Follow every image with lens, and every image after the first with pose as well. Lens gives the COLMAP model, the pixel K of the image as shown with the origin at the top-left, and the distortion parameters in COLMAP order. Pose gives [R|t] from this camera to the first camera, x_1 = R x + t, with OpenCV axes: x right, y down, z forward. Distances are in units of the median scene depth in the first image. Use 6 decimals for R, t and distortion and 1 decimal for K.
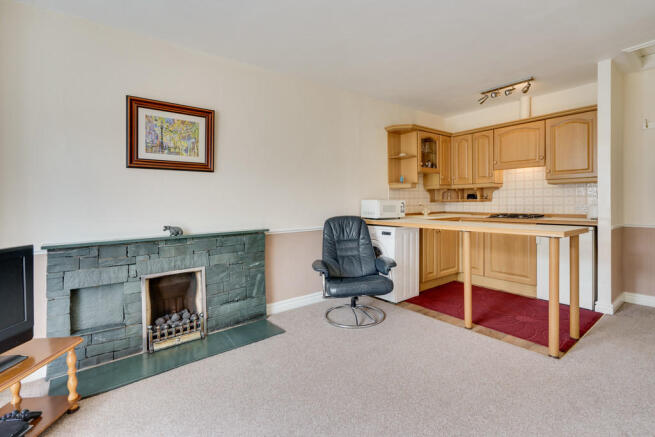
lens RADIAL K [[301.7, 0, 337.0], [0, 301.7, 210.2], [0, 0, 1]] dist [0.000530, 0.001010]
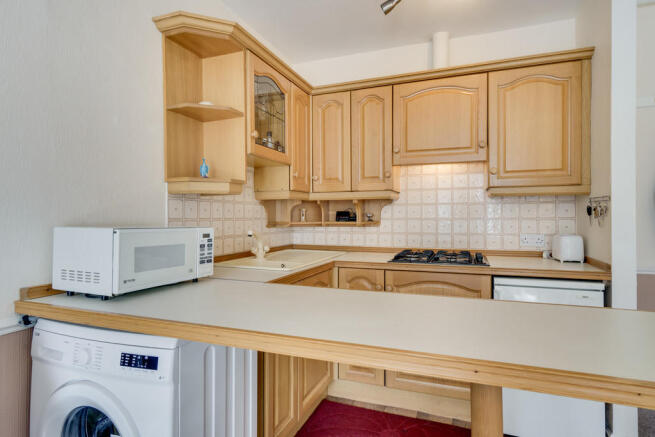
lens RADIAL K [[361.3, 0, 329.3], [0, 361.3, 217.0], [0, 0, 1]] dist [0.002197, 0.001726]
pose [[0.860669, 0.009011, 0.509085, 0.122042], [0.006880, 0.999546, -0.029323, -0.029664], [-0.509118, 0.028740, 0.860217, 0.544483]]
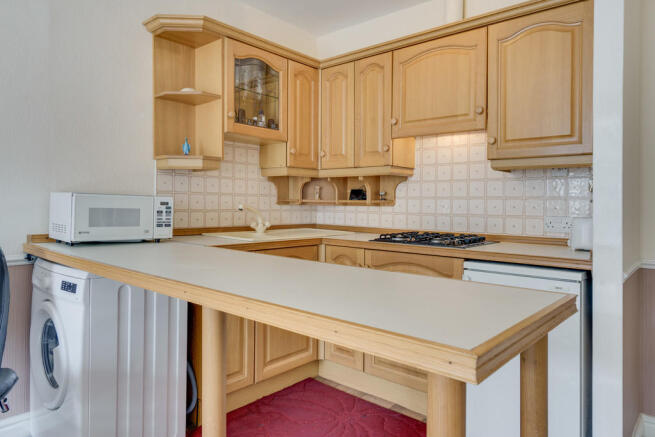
lens RADIAL K [[428.4, 0, 324.7], [0, 428.4, 205.5], [0, 0, 1]] dist [0.012608, -0.006455]
pose [[0.983939, 0.025296, 0.176702, 0.308318], [-0.021138, 0.999455, -0.025375, -0.010201], [-0.177247, 0.021232, 0.983937, 0.375481]]
